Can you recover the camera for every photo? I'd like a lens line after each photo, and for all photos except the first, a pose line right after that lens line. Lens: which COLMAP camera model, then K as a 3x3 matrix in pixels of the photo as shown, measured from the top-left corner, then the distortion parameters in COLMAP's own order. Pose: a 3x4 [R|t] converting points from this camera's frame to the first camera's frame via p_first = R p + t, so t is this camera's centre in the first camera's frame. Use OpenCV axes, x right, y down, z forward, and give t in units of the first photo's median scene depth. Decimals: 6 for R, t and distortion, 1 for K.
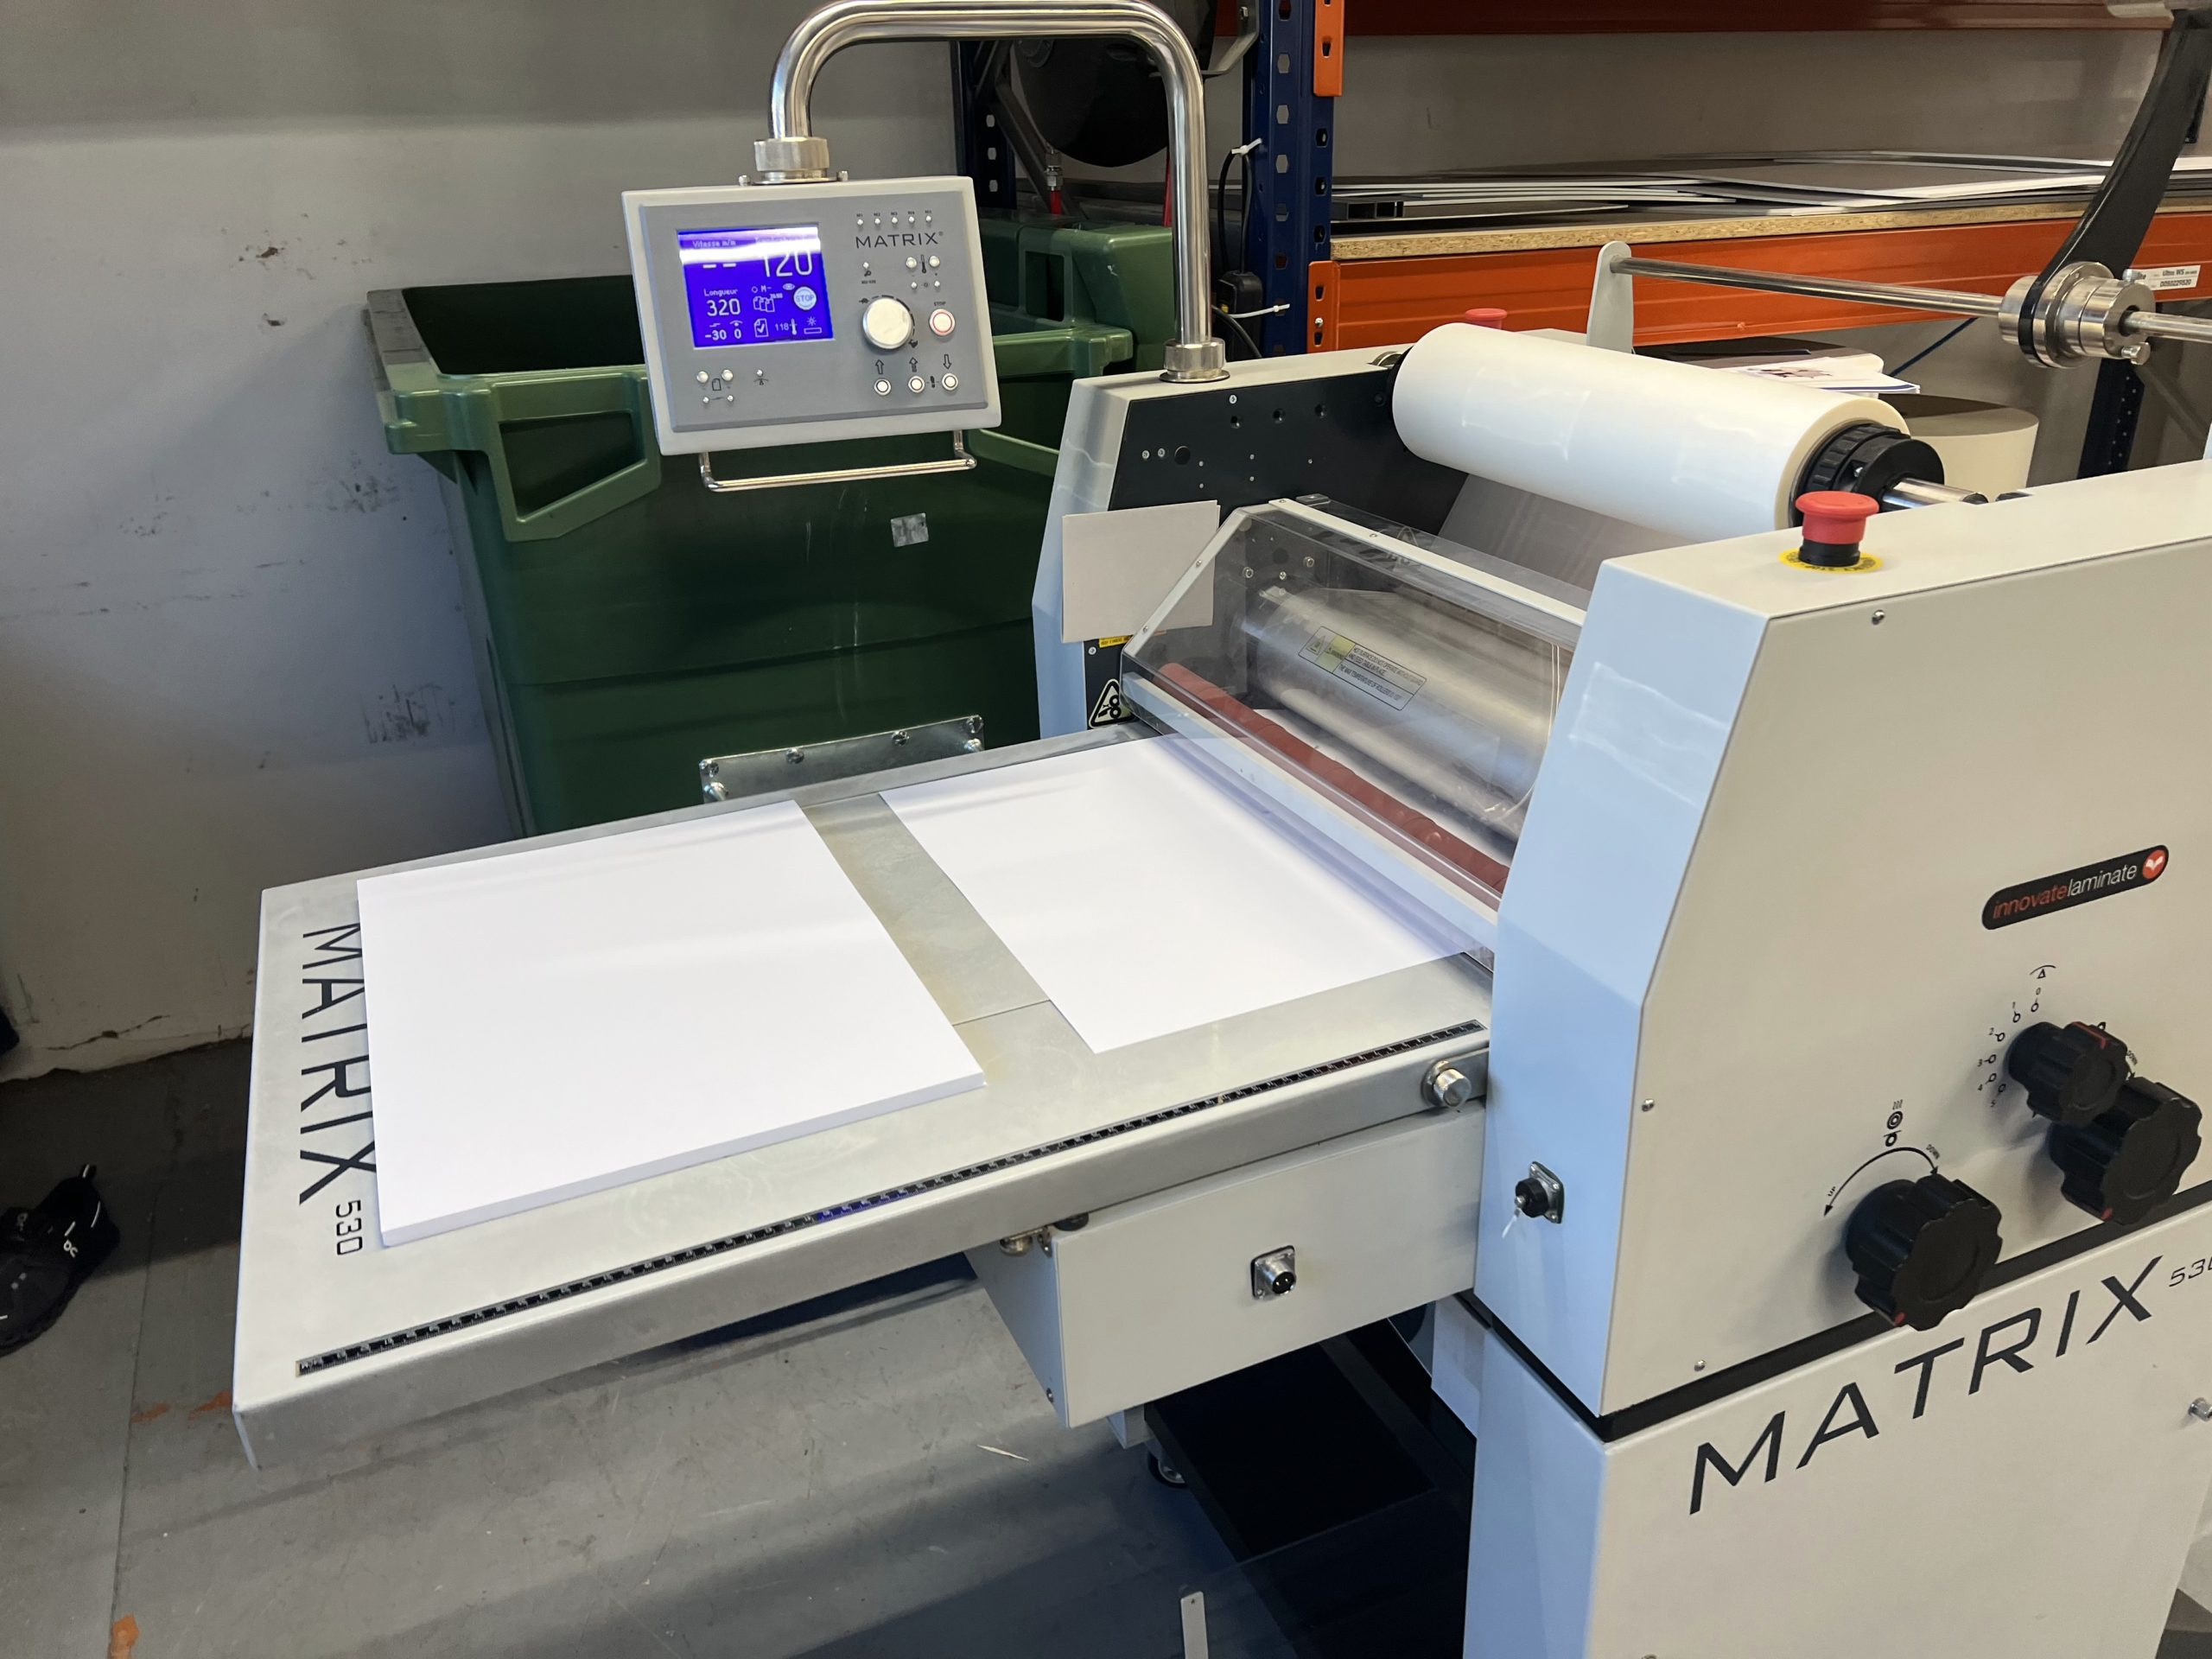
lens RADIAL K [[1665.1, 0, 1117.9], [0, 1665.1, 820.8], [0, 0, 1]] dist [0.013153, -0.029888]
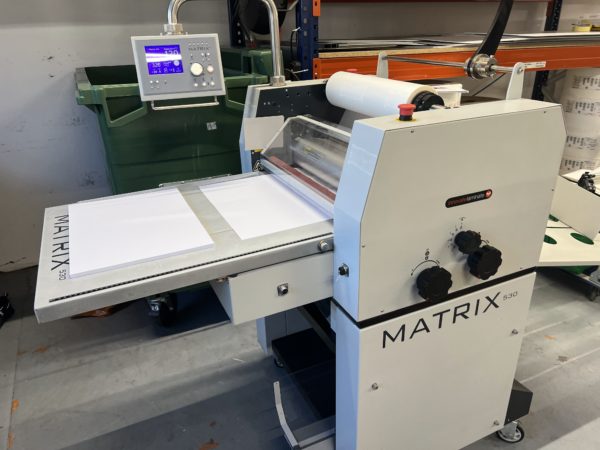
lens RADIAL K [[451.6, 0, 297.4], [0, 451.6, 227.9], [0, 0, 1]] dist [0.013153, -0.029888]
pose [[0.999859, -0.003291, 0.016453, 0.088638], [0.003003, 0.999843, 0.017491, 0.072491], [-0.016508, -0.017439, 0.999712, -0.122777]]
